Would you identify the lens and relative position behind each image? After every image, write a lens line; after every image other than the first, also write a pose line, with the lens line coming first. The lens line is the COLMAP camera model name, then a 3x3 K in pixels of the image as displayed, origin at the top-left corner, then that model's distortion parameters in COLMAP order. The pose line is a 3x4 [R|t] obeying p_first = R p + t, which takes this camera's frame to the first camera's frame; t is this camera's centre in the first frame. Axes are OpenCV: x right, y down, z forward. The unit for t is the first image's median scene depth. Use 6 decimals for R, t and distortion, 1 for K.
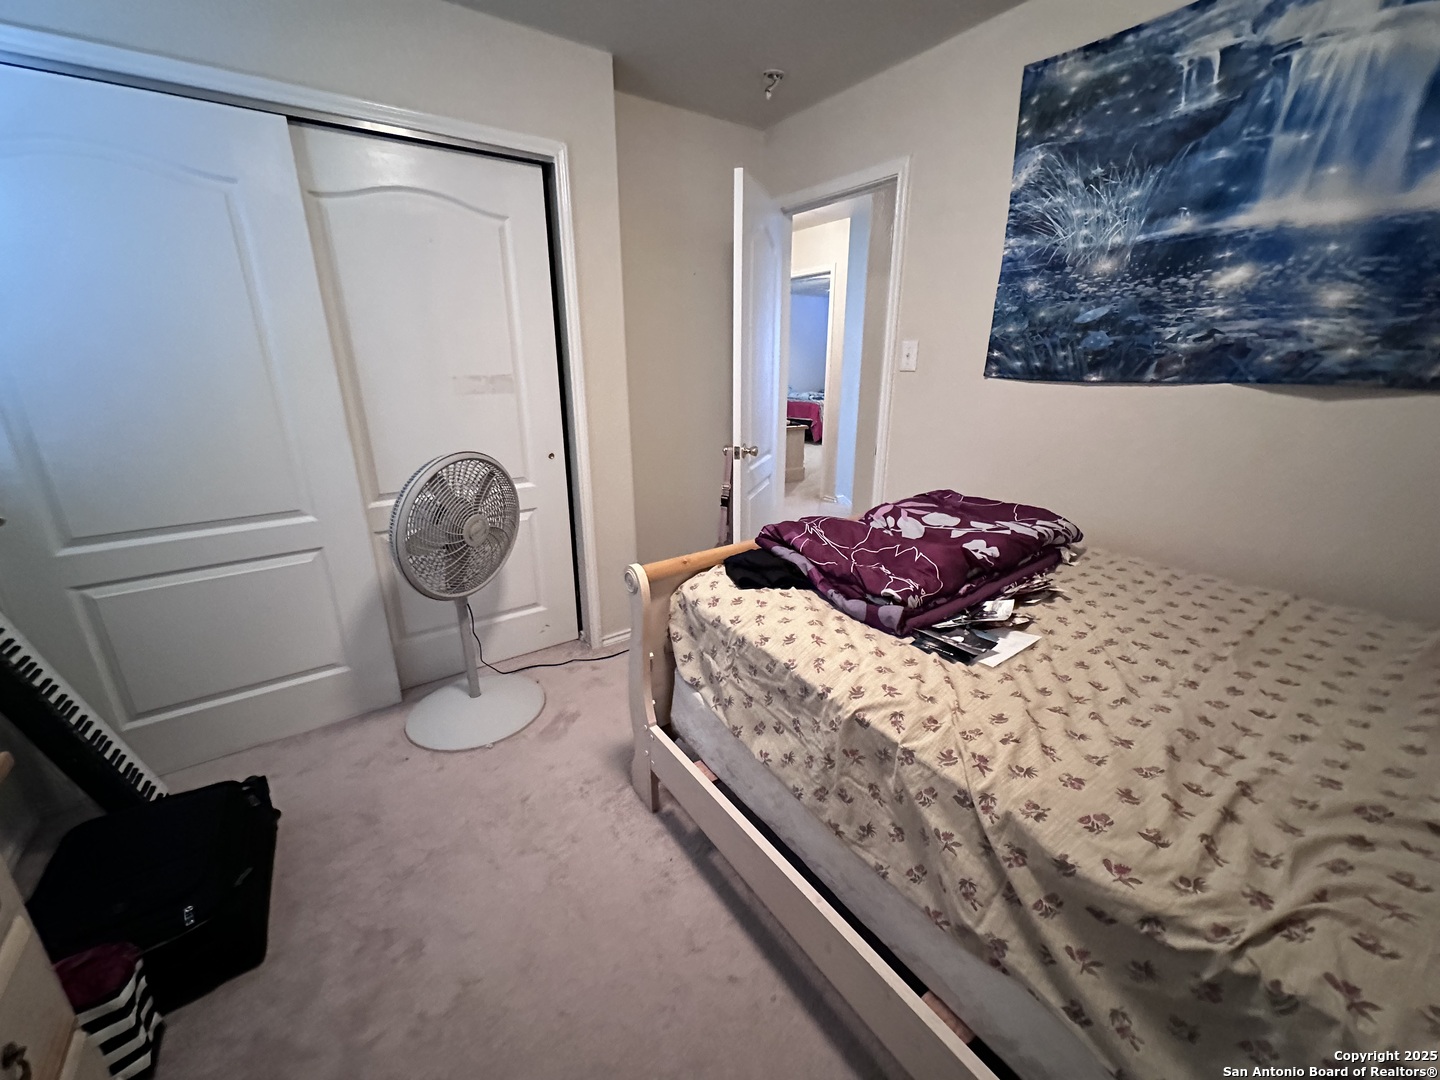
lens RADIAL K [[574.5, 0, 721.7], [0, 574.5, 538.4], [0, 0, 1]] dist [0.003841, -0.001157]
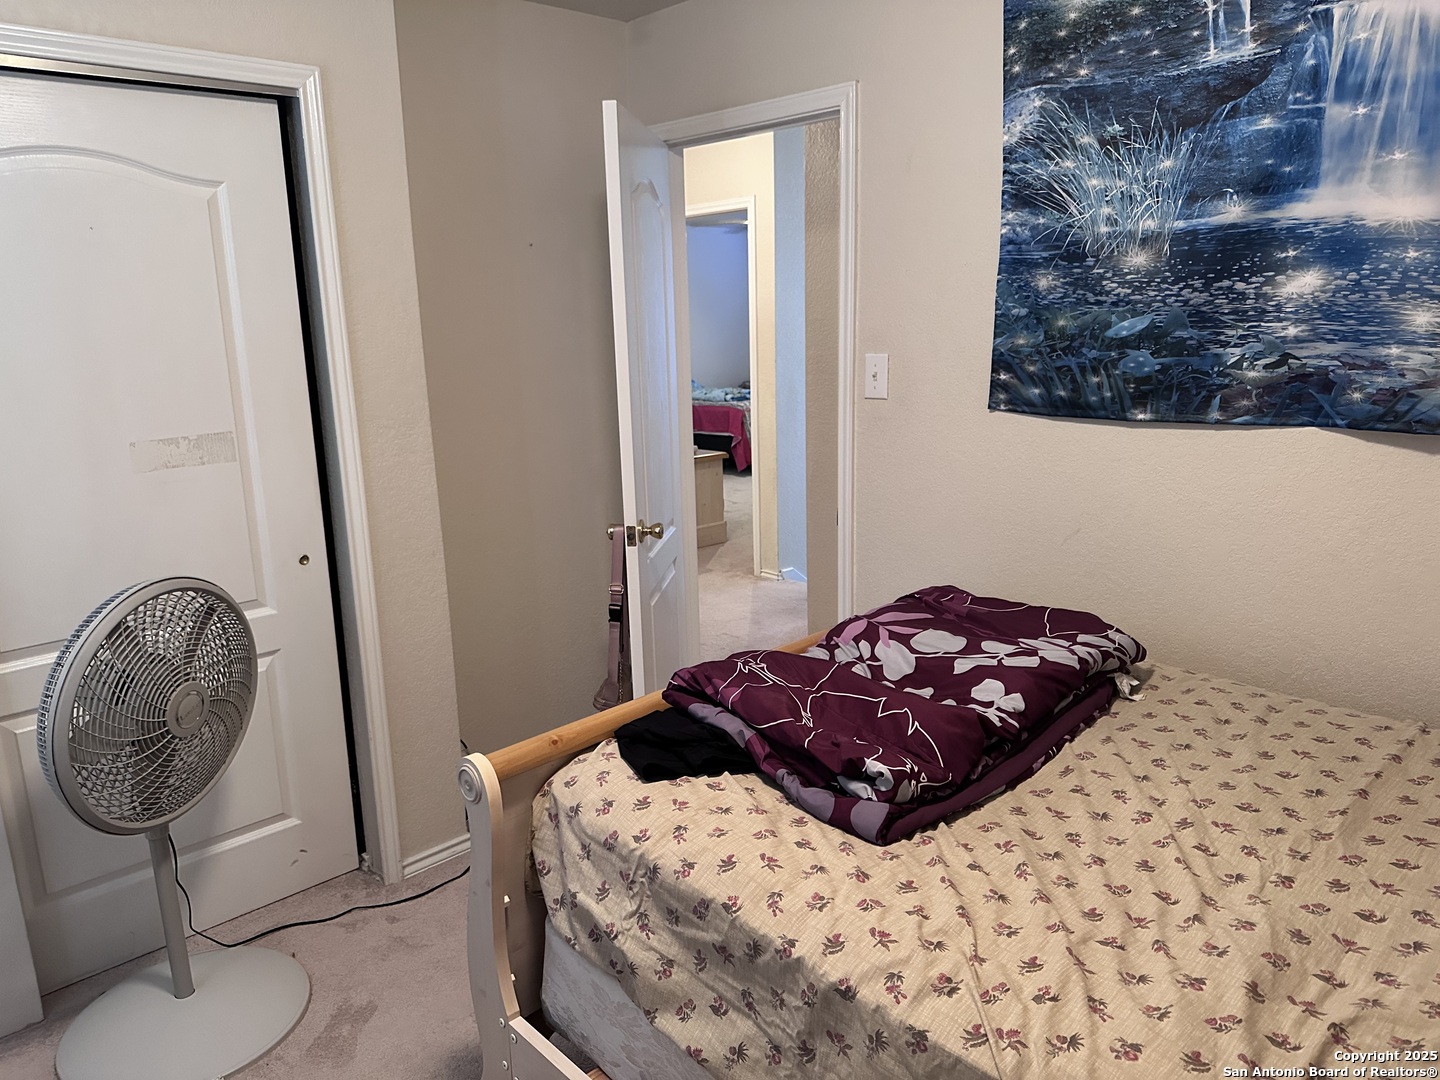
lens RADIAL K [[1015.6, 0, 716.8], [0, 1015.6, 544.1], [0, 0, 1]] dist [0.033503, -0.046343]
pose [[0.989703, -0.053902, 0.132597, -0.022571], [0.064449, 0.994978, -0.076577, -0.077007], [-0.127804, 0.084335, 0.988207, -0.138361]]
